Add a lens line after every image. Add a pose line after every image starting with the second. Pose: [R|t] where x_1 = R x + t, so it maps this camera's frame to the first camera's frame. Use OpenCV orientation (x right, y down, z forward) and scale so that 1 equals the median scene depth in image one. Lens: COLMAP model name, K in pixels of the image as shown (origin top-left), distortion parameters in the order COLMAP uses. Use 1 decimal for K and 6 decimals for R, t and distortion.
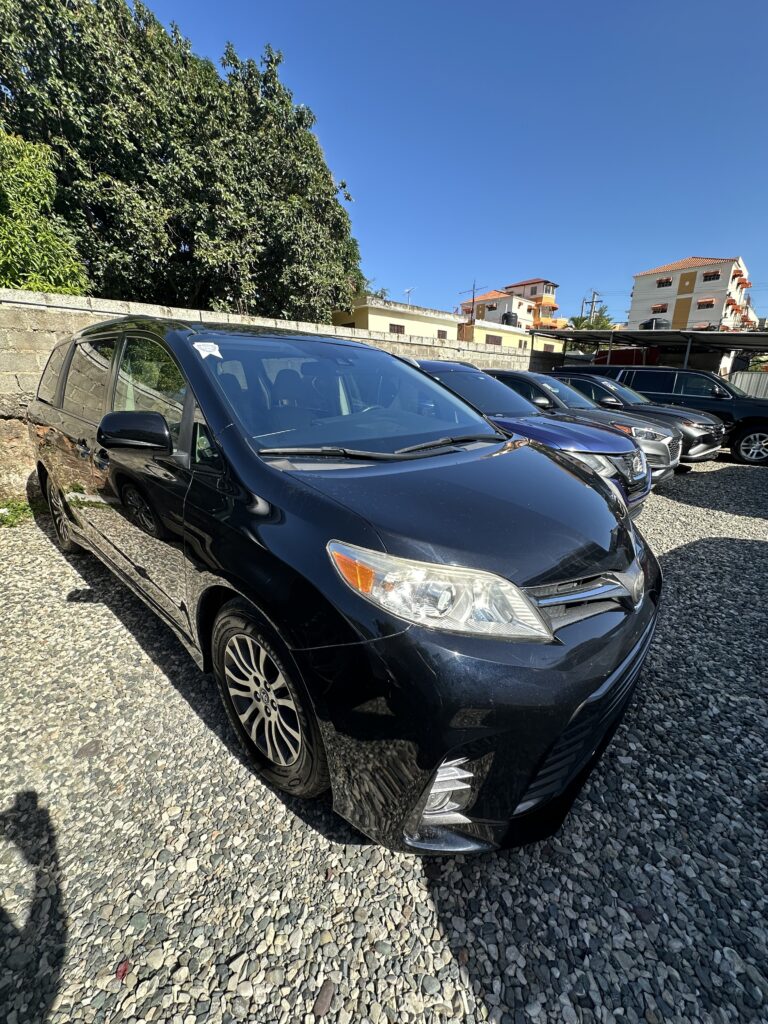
lens RADIAL K [[411.2, 0, 384.0], [0, 411.2, 512.0], [0, 0, 1]] dist [0.002109, 0.000456]
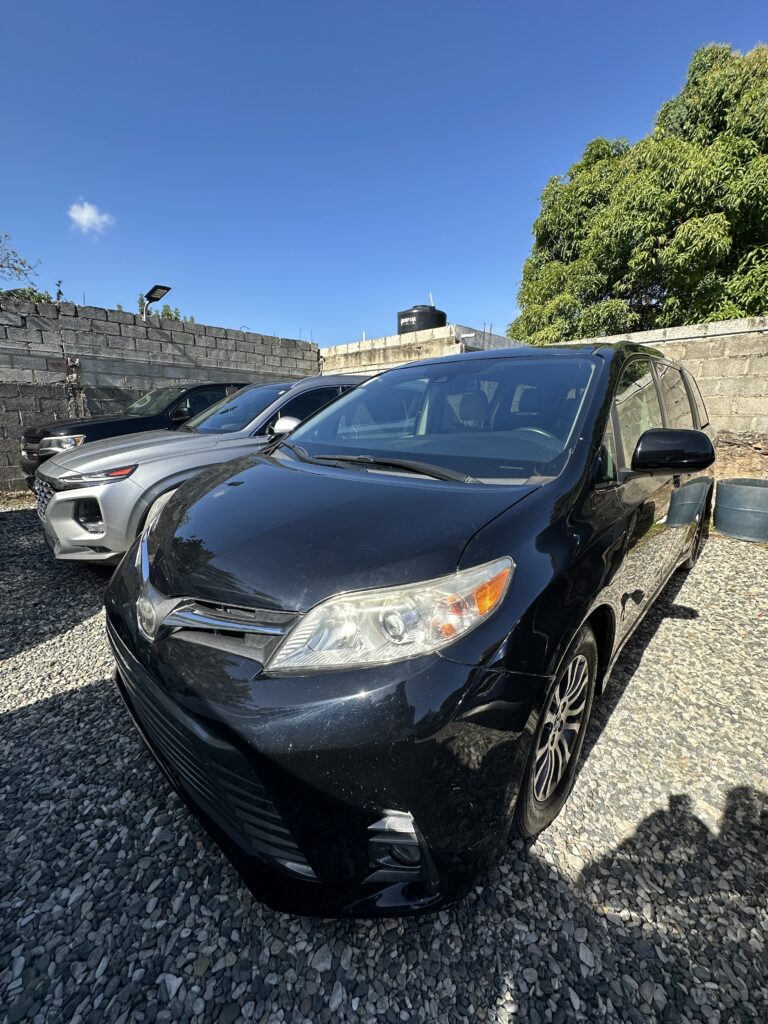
lens RADIAL K [[411.2, 0, 384.0], [0, 411.2, 512.0], [0, 0, 1]] dist [0.002109, 0.000456]
pose [[-0.022893, 0.229359, -0.973073, 1.041367], [-0.299103, 0.927174, 0.225577, -0.276782], [0.953946, 0.296213, 0.047376, 1.011590]]
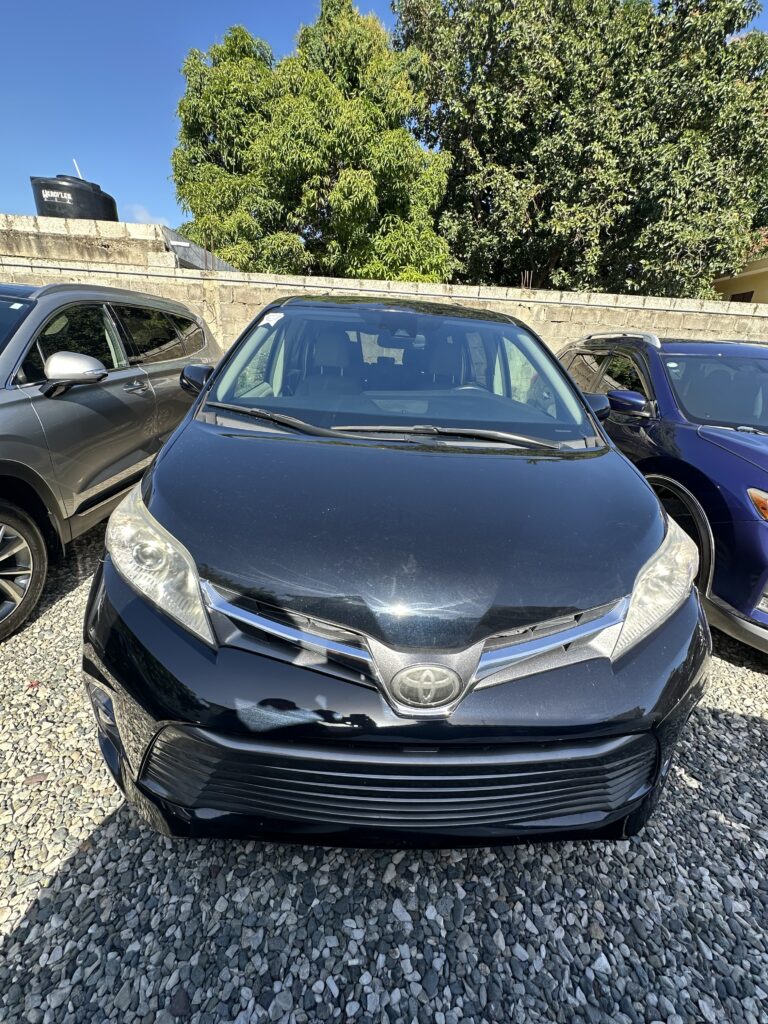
lens RADIAL K [[411.2, 0, 384.0], [0, 411.2, 512.0], [0, 0, 1]] dist [0.002109, 0.000456]
pose [[0.695856, 0.296979, -0.653902, 0.670076], [-0.267416, 0.952168, 0.147867, -0.113527], [0.666538, 0.071970, 0.741989, 0.337177]]
